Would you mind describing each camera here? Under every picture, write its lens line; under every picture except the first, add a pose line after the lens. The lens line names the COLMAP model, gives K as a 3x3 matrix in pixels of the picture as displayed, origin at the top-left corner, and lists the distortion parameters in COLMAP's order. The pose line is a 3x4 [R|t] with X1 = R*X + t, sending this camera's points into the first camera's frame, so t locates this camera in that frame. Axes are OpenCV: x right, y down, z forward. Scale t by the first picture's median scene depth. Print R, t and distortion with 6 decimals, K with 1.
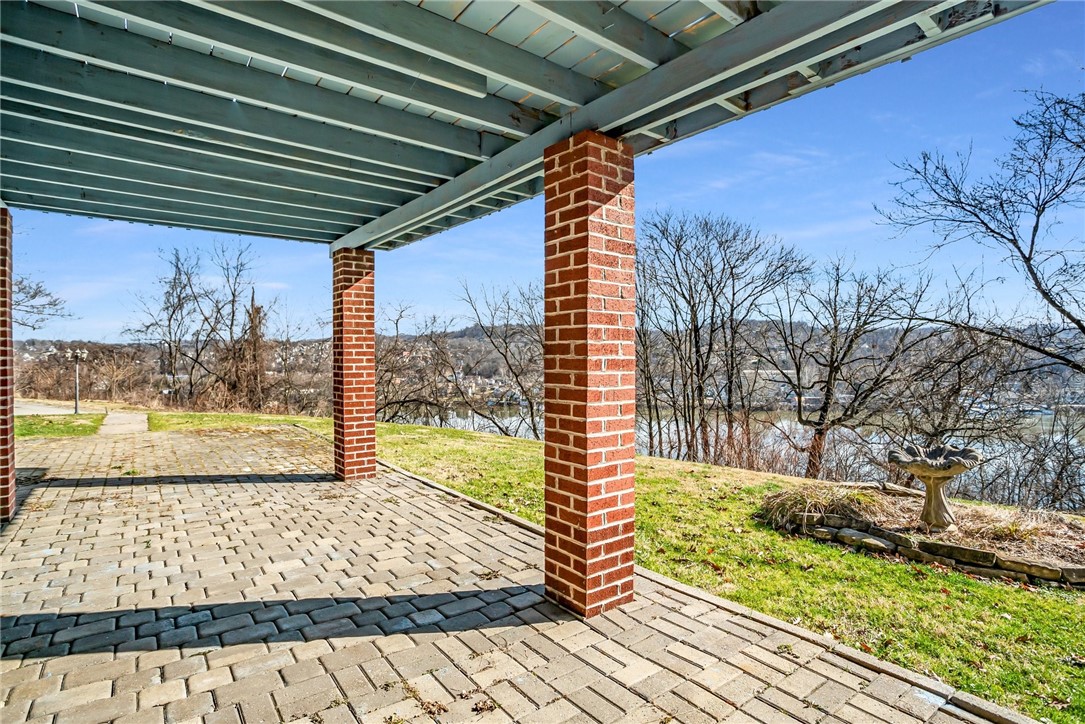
lens RADIAL K [[542.9, 0, 542.5], [0, 542.9, 362.0], [0, 0, 1]] dist [-0.079352, 0.032731]
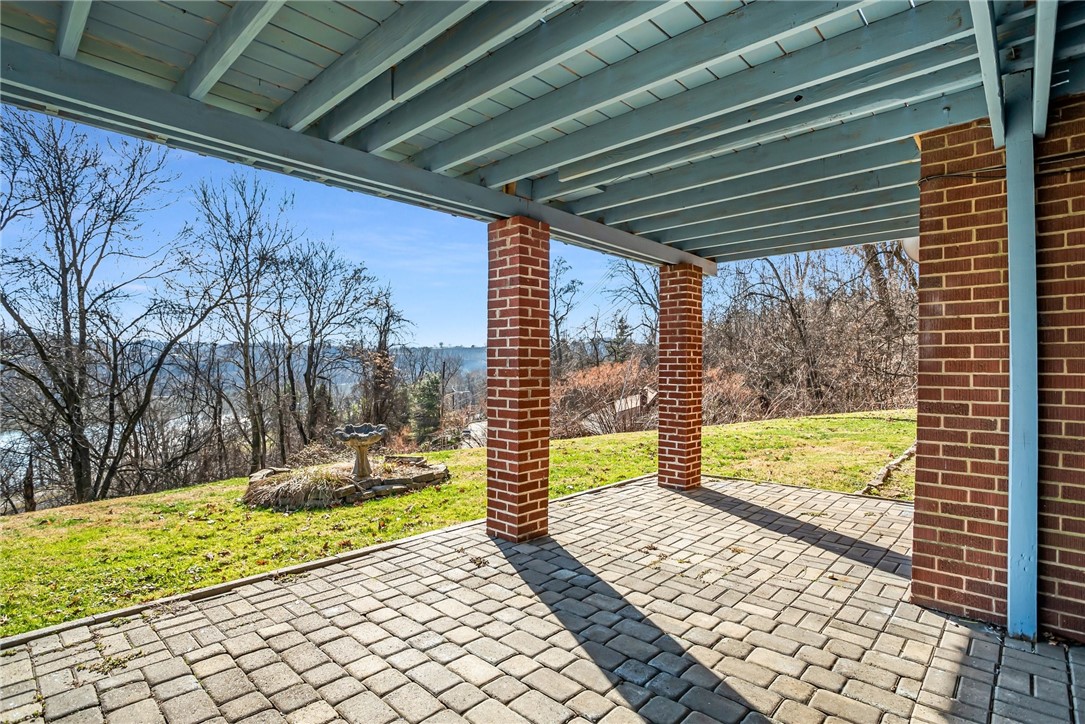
lens RADIAL K [[542.9, 0, 542.5], [0, 542.9, 362.0], [0, 0, 1]] dist [-0.079352, 0.032731]
pose [[-0.159200, 0.003503, 0.987240, -1.428252], [0.004070, 0.999988, -0.002892, -0.022175], [-0.987238, 0.003557, -0.159213, 1.216728]]
